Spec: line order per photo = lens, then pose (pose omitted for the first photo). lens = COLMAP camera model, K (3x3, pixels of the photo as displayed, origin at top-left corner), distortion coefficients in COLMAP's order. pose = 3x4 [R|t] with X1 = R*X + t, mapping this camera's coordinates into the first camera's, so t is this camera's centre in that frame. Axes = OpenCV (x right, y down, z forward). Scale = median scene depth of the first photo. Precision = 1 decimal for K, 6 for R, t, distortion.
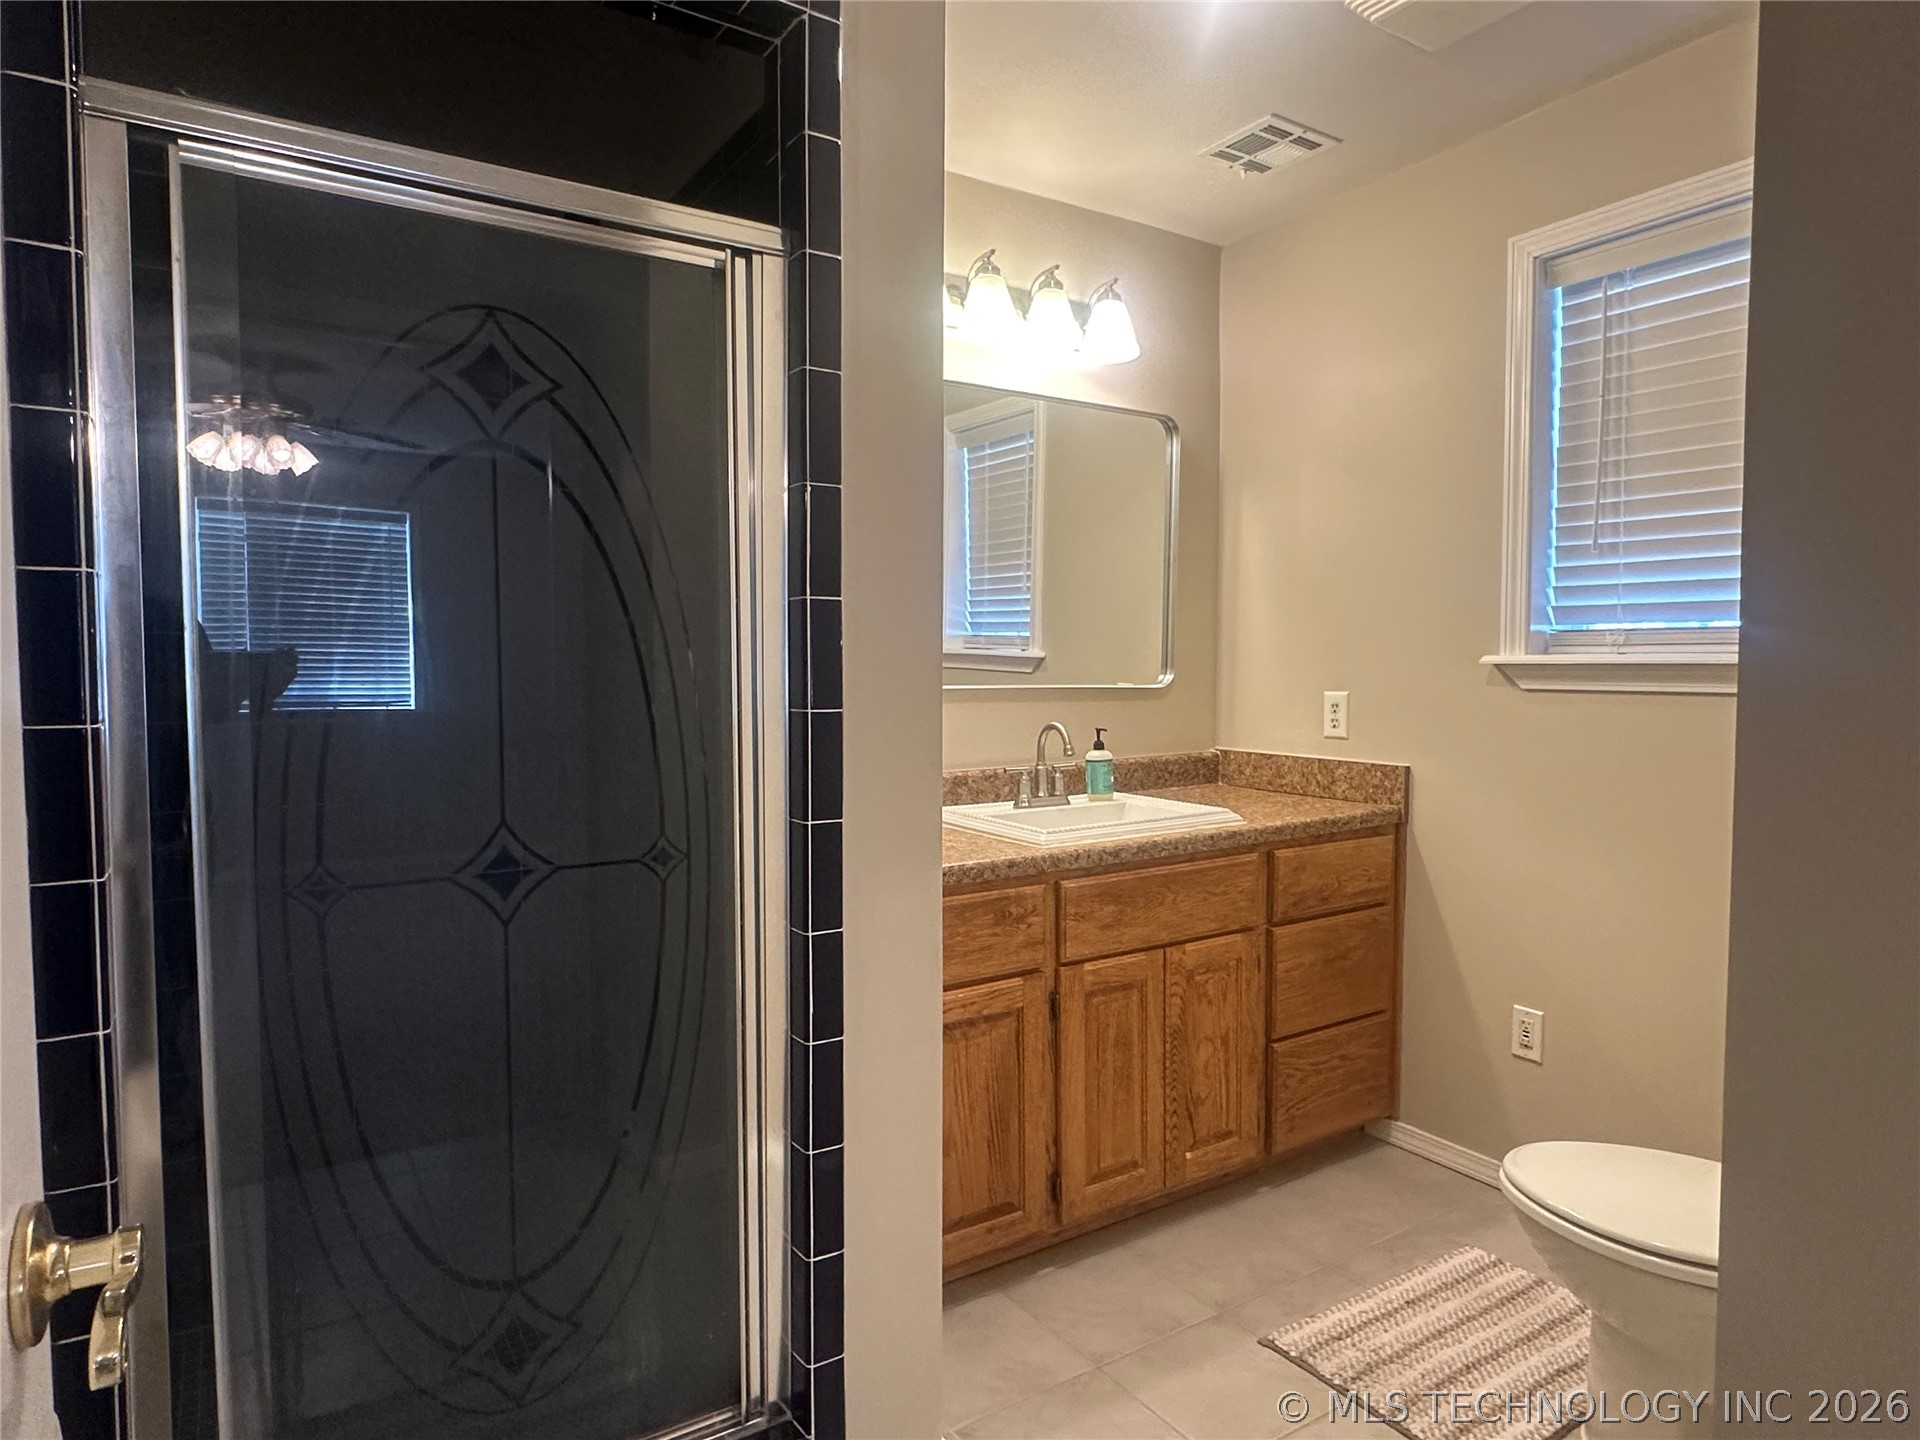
lens RADIAL K [[1111.9, 0, 960.0], [0, 1111.9, 720.0], [0, 0, 1]] dist [-0.003385, -0.002656]
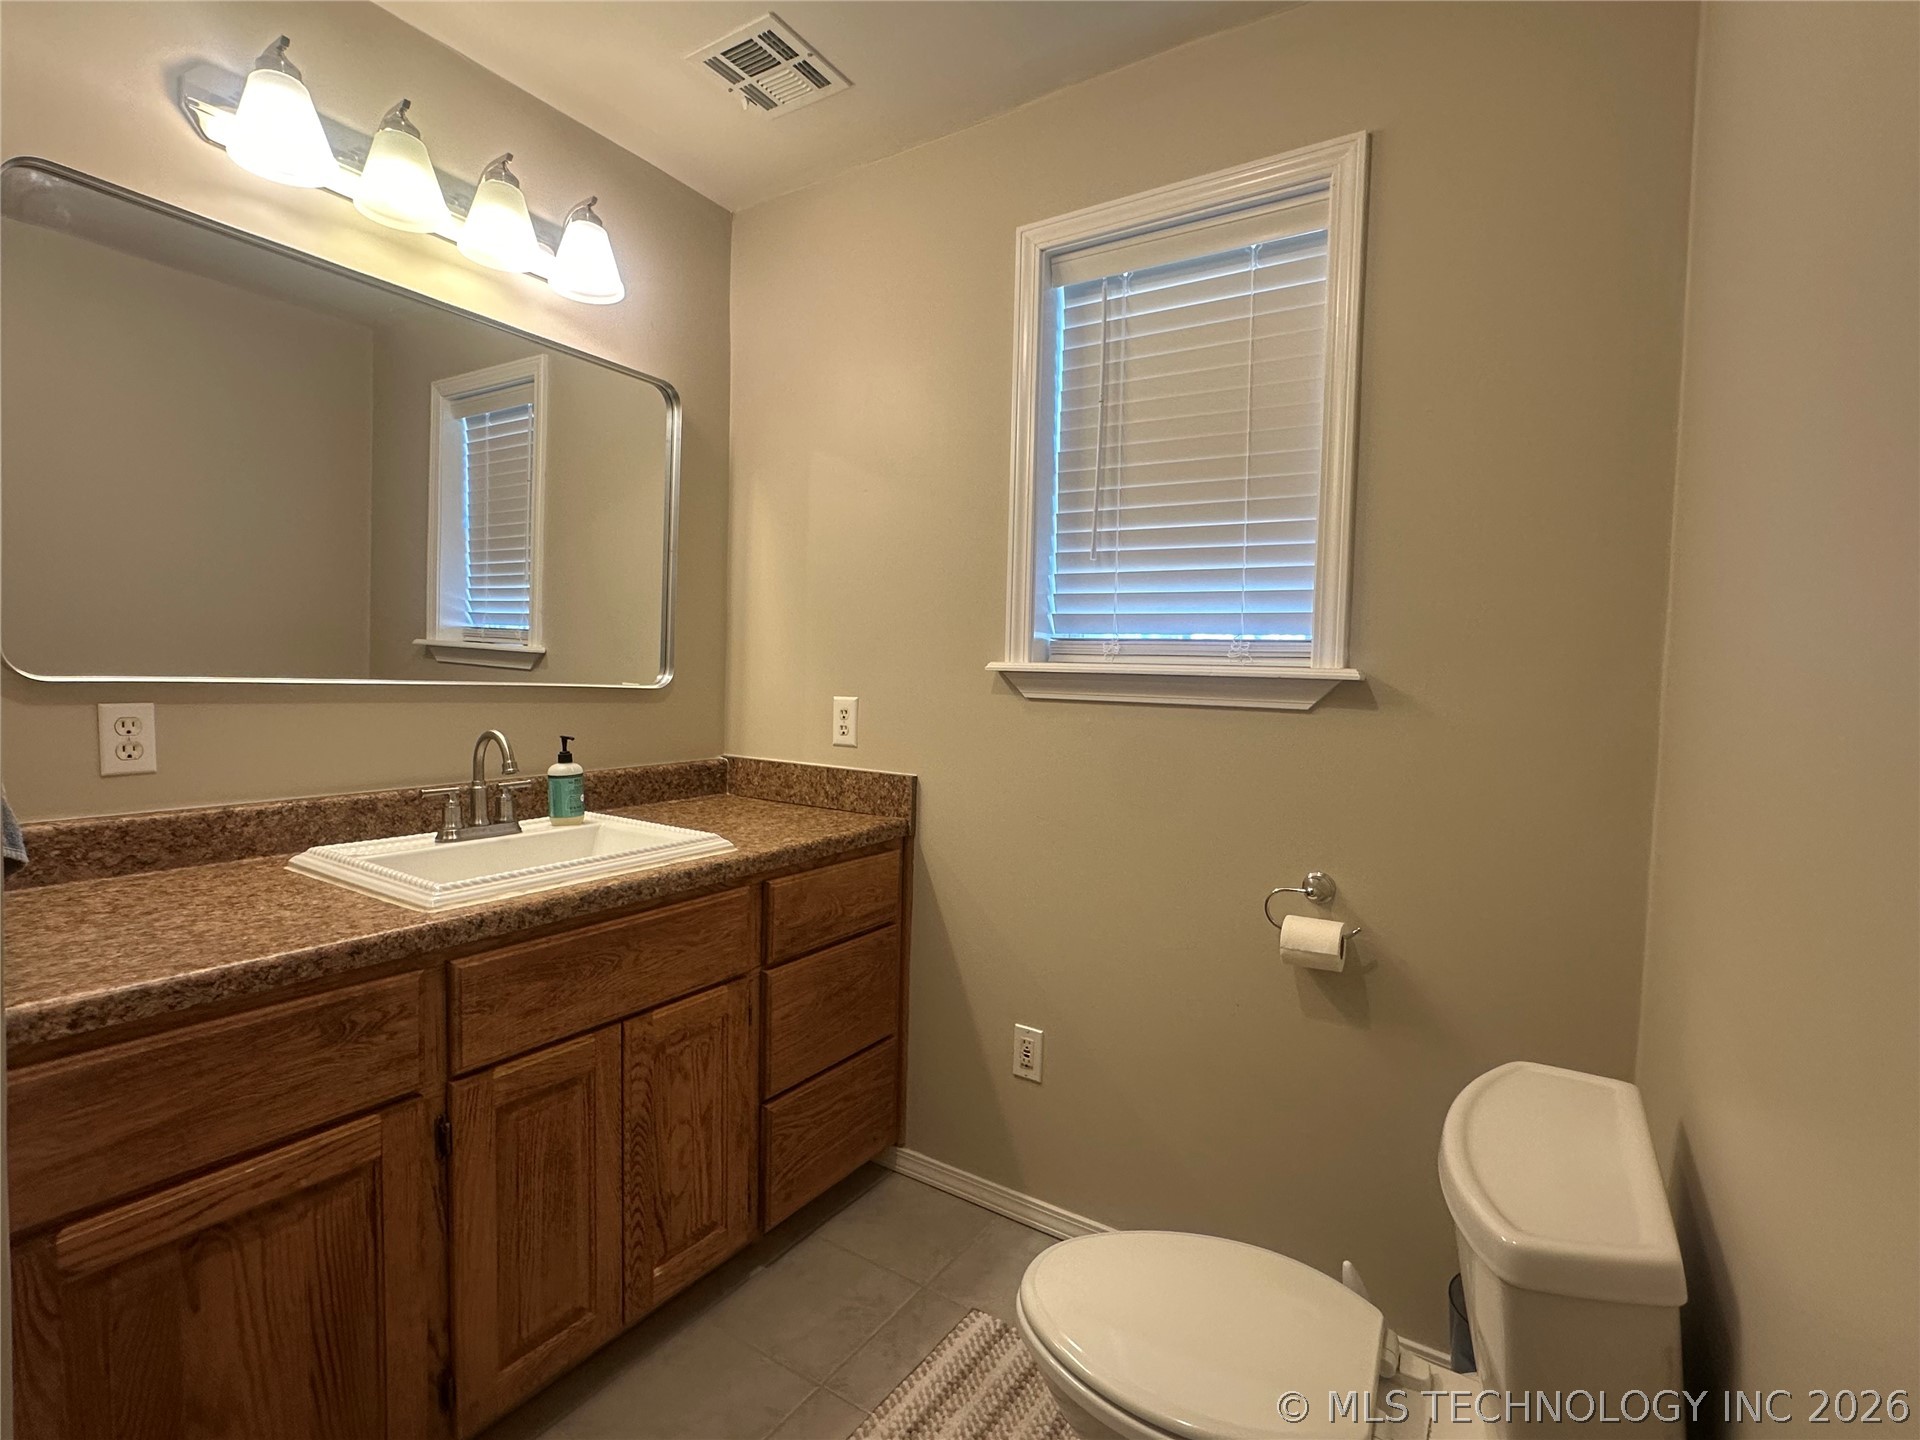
lens RADIAL K [[899.6, 0, 960.0], [0, 899.6, 720.0], [0, 0, 1]] dist [0.001412, 0.000178]
pose [[0.909489, 0.005504, 0.415691, 0.128455], [-0.007249, 0.999970, 0.002619, -0.009732], [-0.415665, -0.005395, 0.909502, 0.310775]]
